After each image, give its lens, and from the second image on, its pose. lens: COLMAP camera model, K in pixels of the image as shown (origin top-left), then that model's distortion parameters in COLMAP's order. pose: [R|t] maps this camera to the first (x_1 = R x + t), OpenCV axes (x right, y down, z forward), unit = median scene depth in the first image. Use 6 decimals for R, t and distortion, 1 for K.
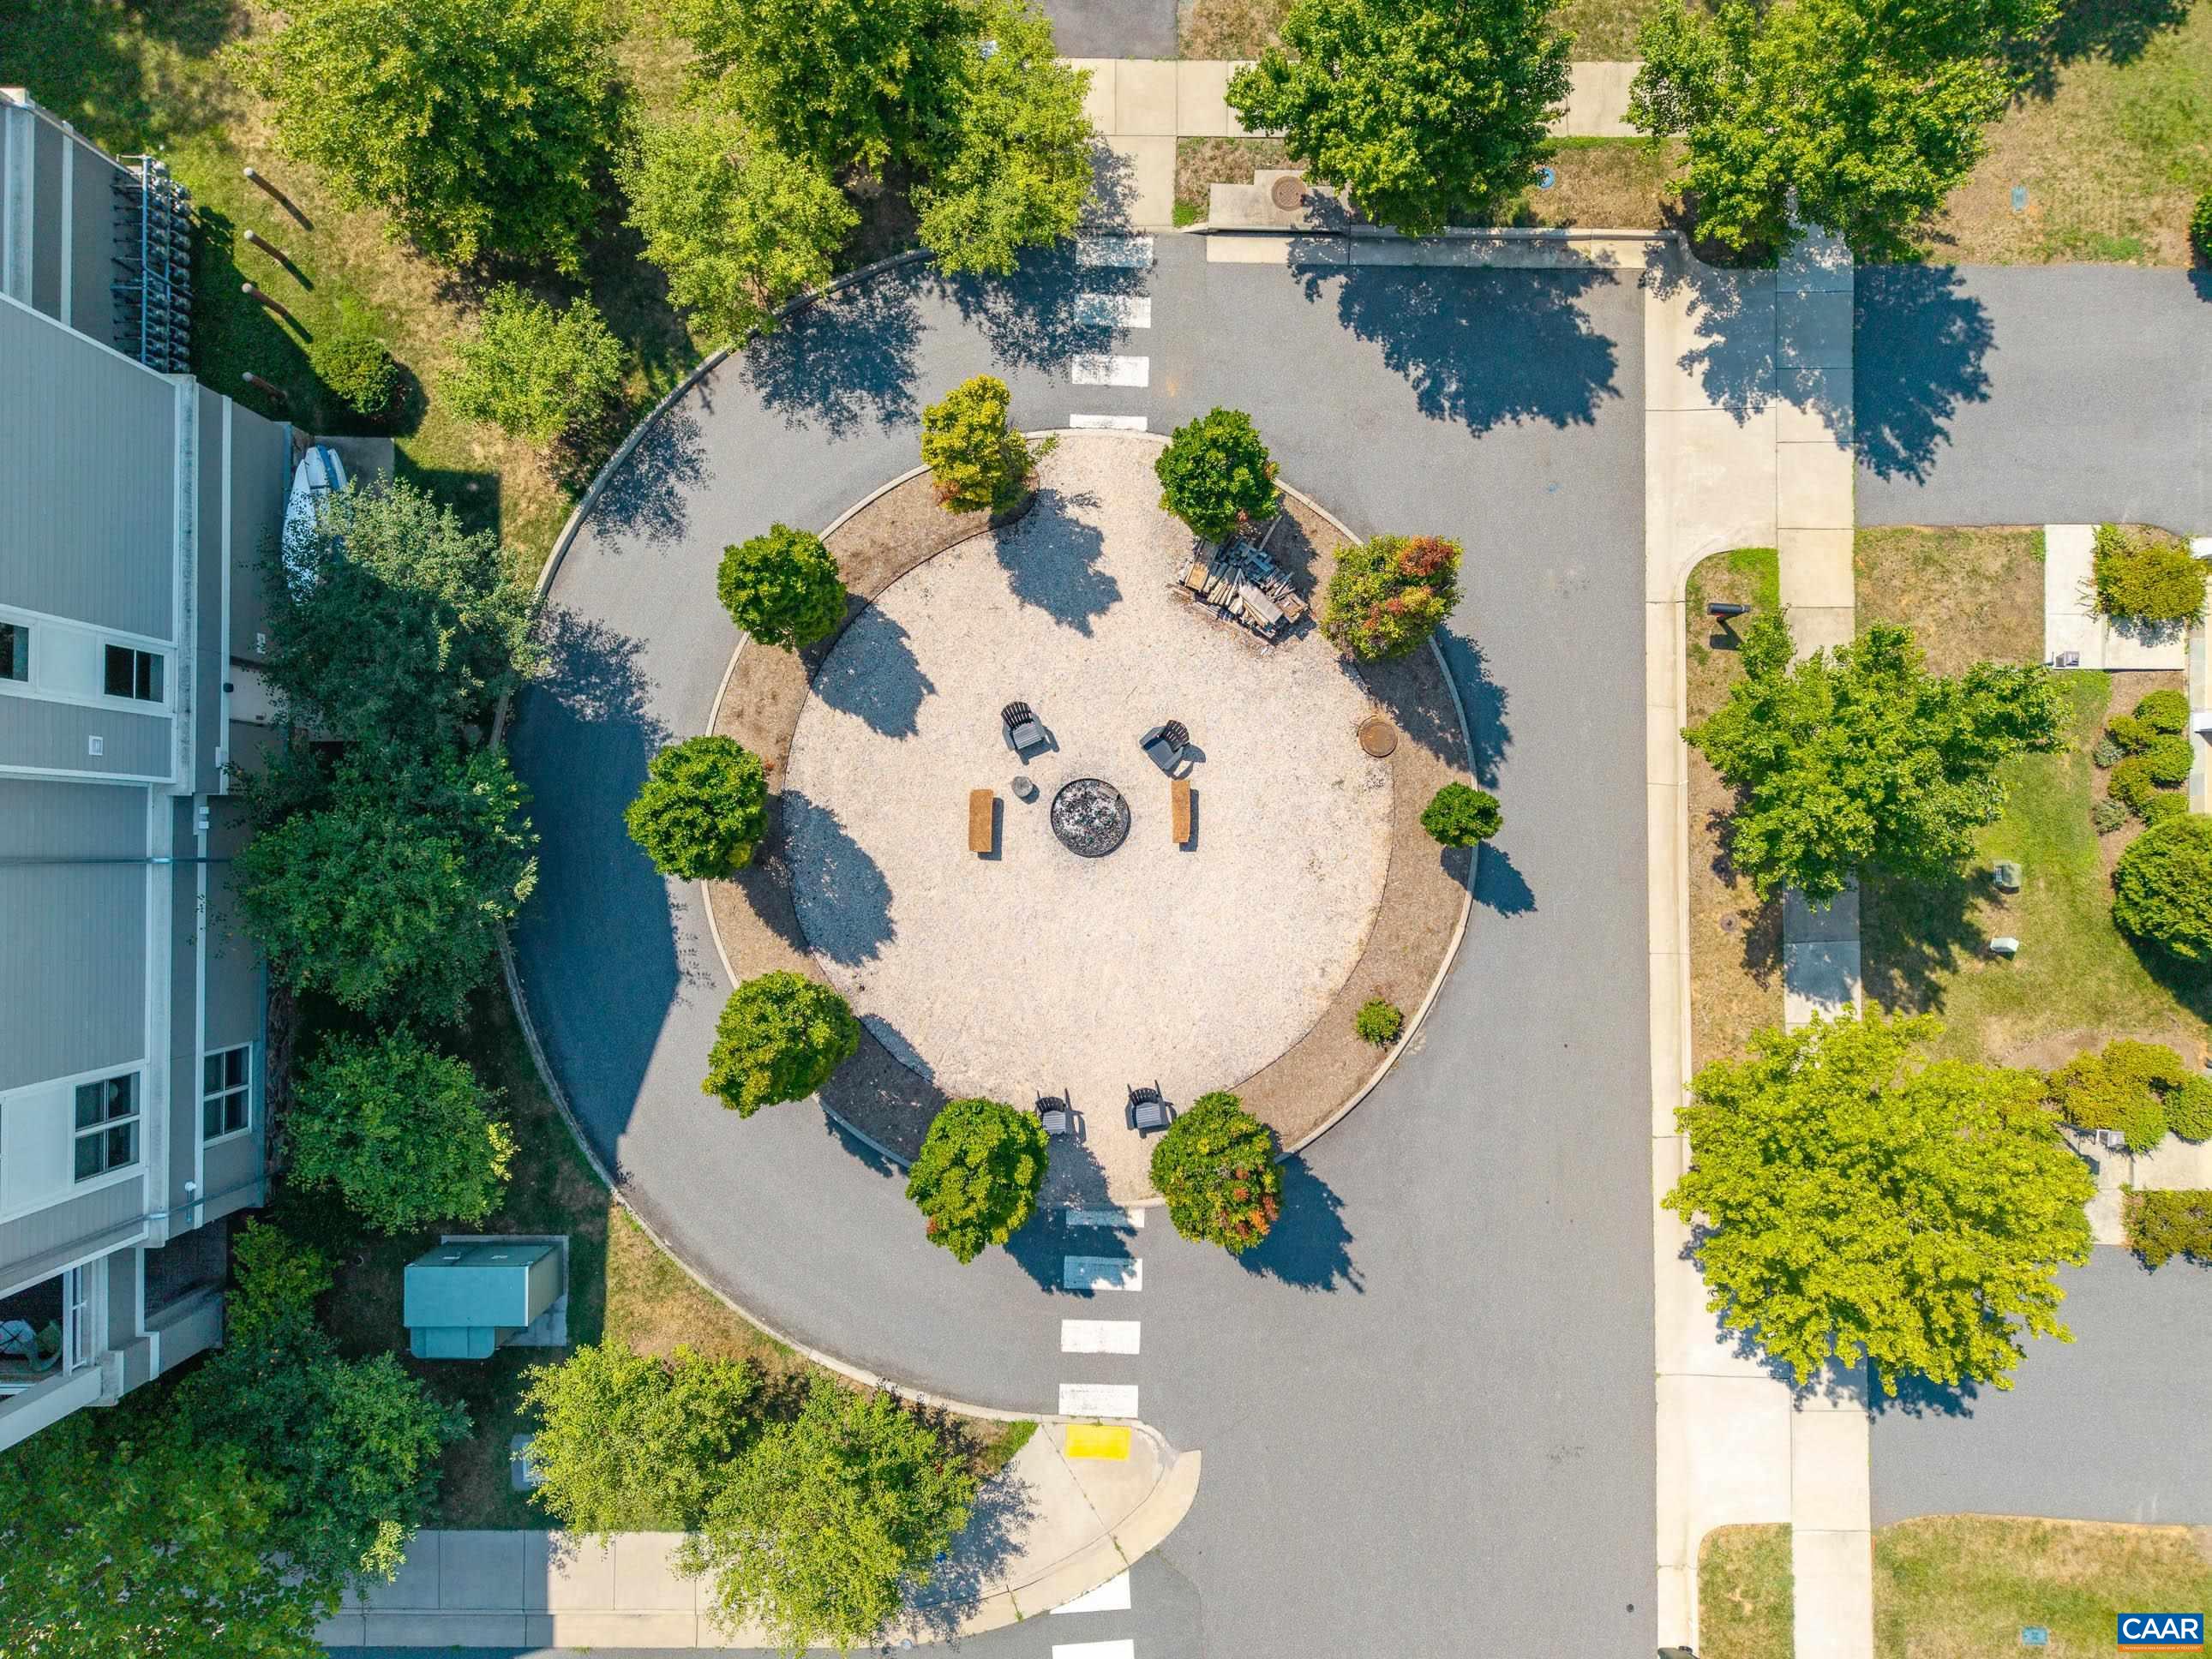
lens RADIAL K [[1533.8, 0, 1123.2], [0, 1533.8, 832.1], [0, 0, 1]] dist [0.009040, -0.000014]
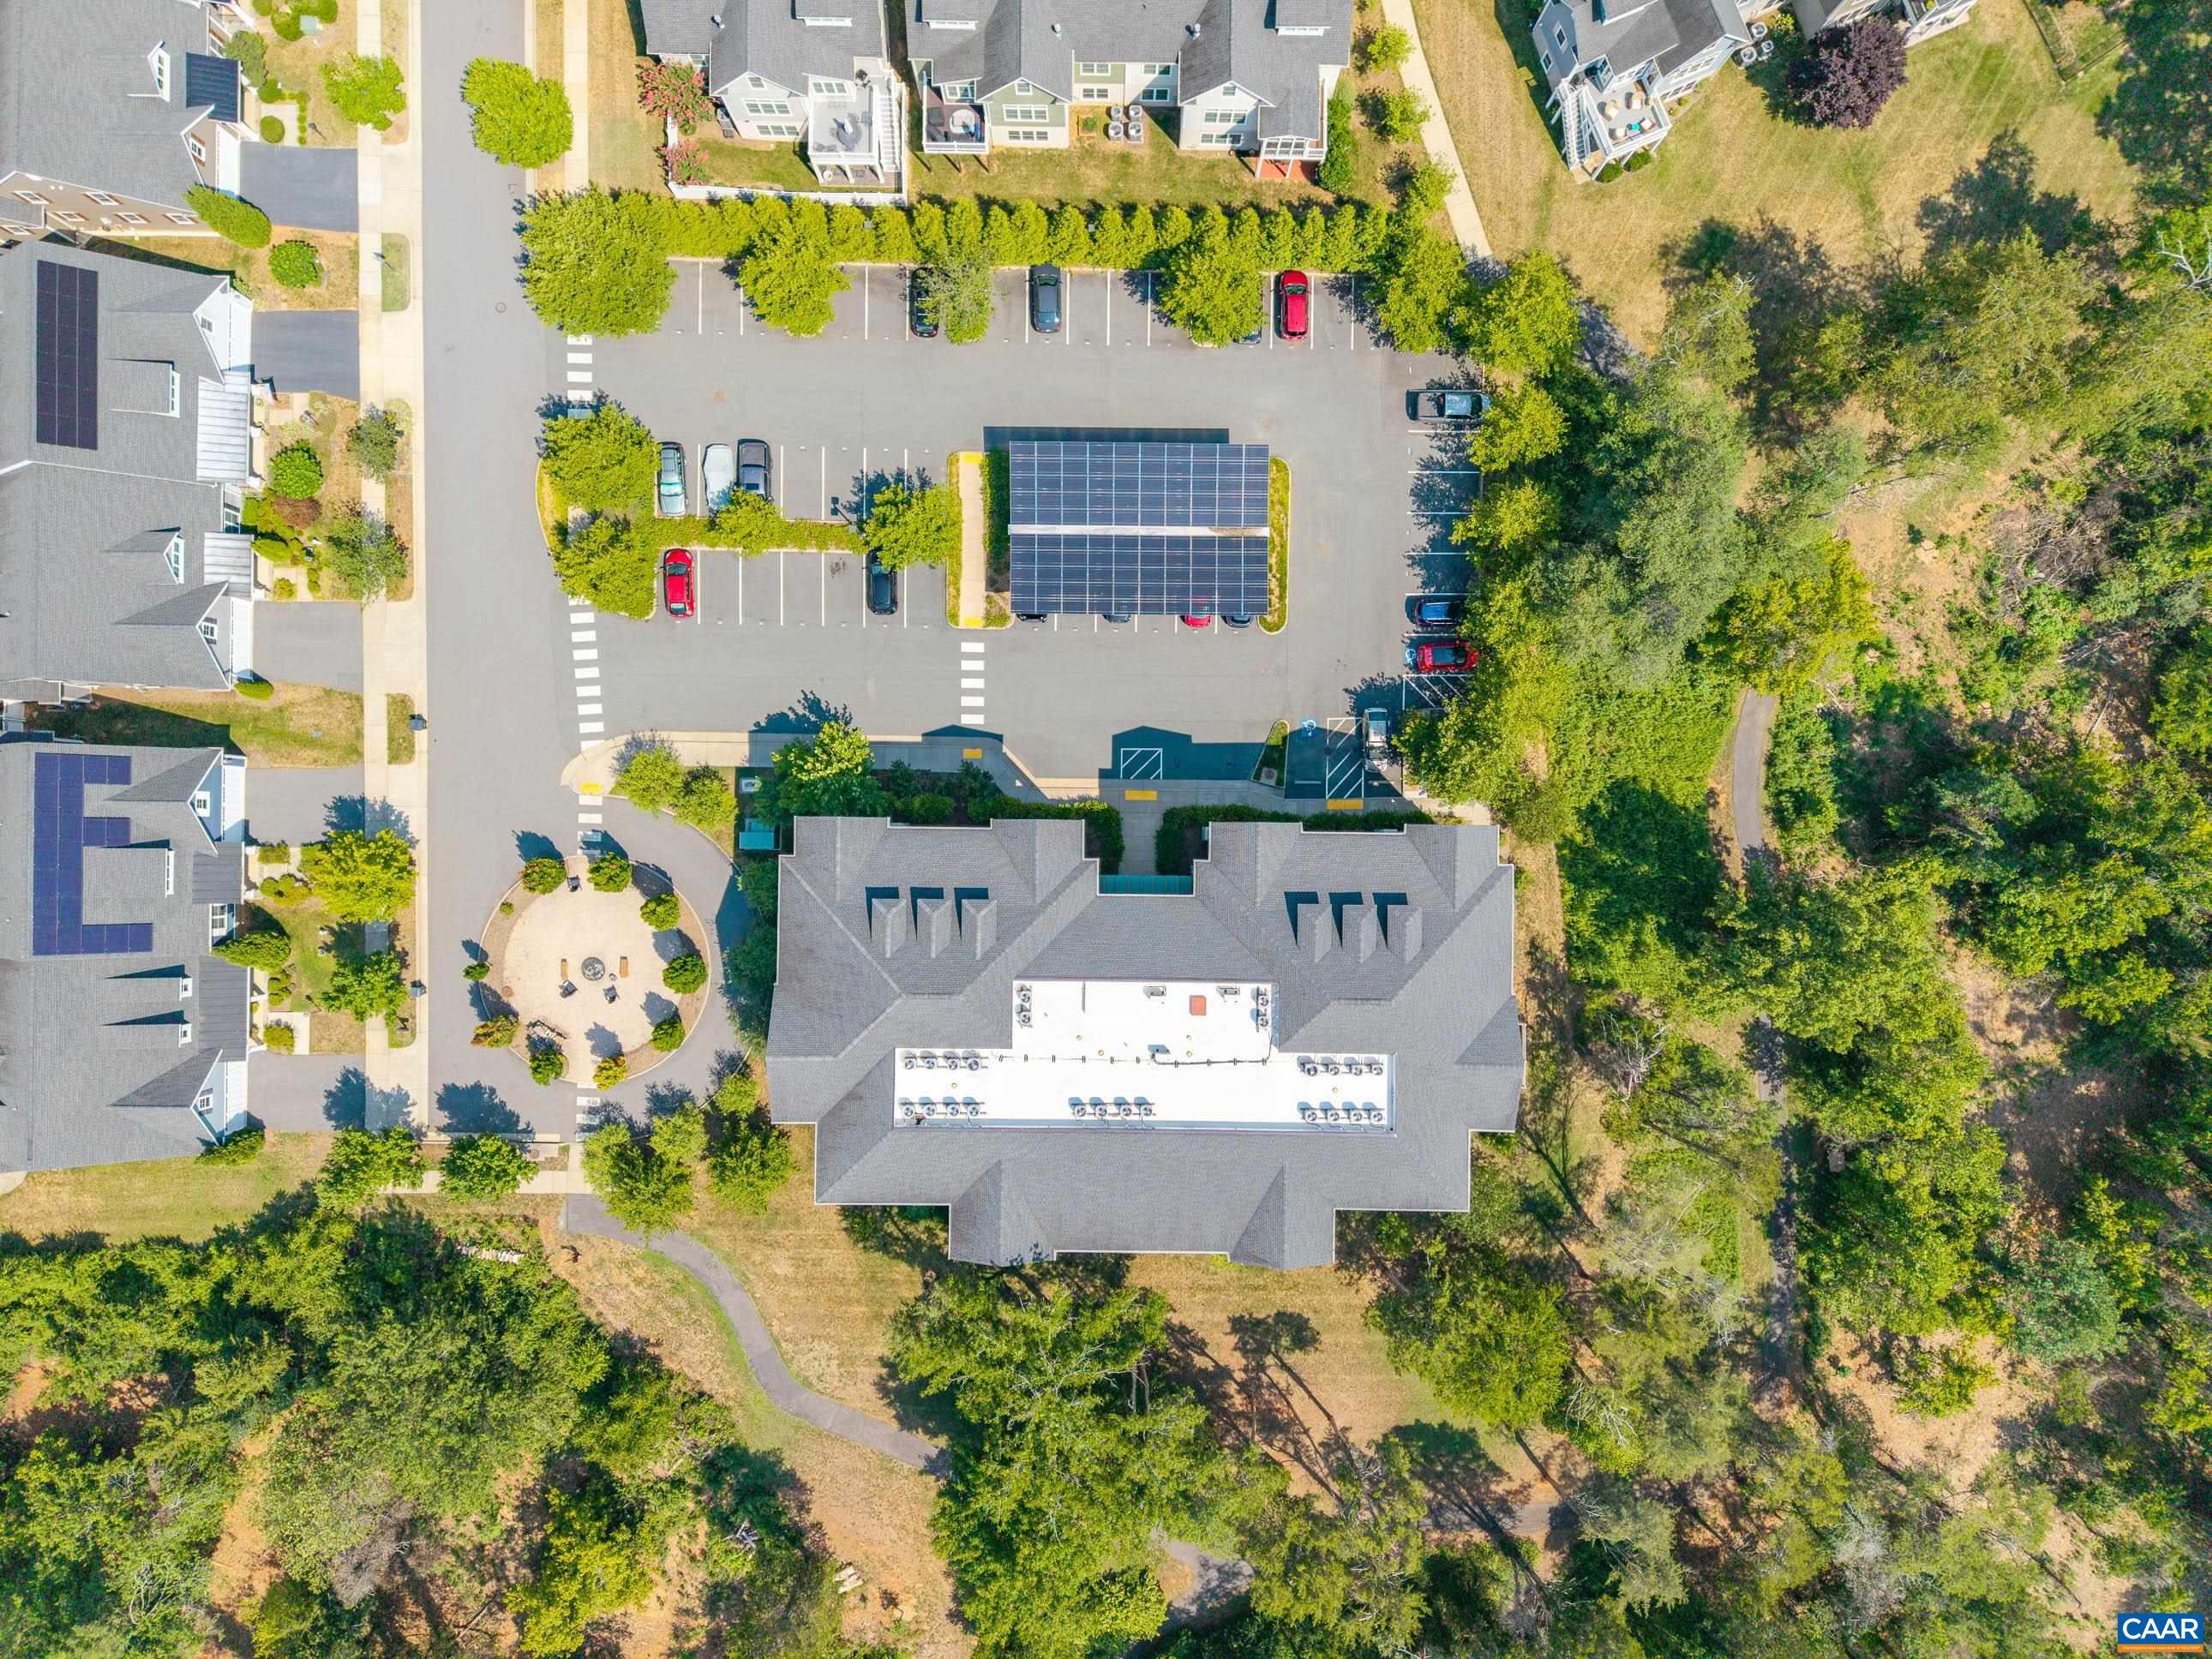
lens RADIAL K [[1499.4, 0, 1144.0], [0, 1499.4, 825.2], [0, 0, 1]] dist [-0.000650, -0.001682]
pose [[-0.999479, -0.005690, -0.031763, -1.147000], [0.005183, -0.999858, 0.016008, 0.265366], [-0.031849, 0.015835, 0.999367, -2.396235]]
